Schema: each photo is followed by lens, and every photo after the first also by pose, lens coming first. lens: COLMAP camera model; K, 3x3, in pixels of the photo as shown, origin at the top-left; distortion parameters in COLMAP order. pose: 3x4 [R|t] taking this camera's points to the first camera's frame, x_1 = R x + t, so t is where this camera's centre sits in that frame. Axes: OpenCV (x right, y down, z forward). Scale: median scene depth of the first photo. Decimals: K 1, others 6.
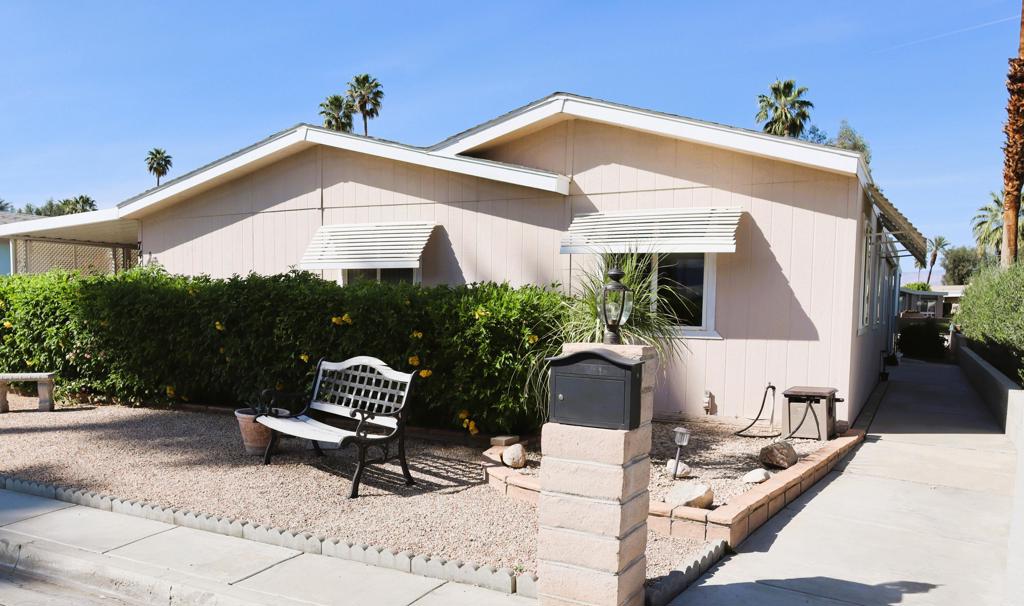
lens RADIAL K [[760.5, 0, 511.6], [0, 760.5, 333.5], [0, 0, 1]] dist [0.004757, 0.007174]
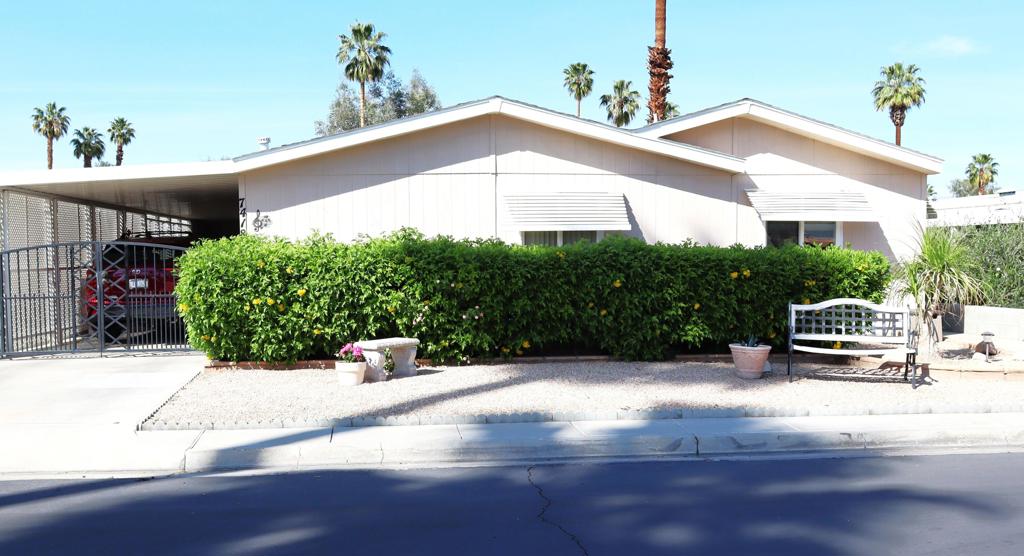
lens RADIAL K [[828.5, 0, 512.4], [0, 828.5, 279.2], [0, 0, 1]] dist [-0.021170, -0.002682]
pose [[0.857815, -0.032063, 0.512957, -0.843988], [0.035593, 0.999362, 0.002945, -0.018500], [-0.512724, 0.015732, 0.858409, -0.011923]]
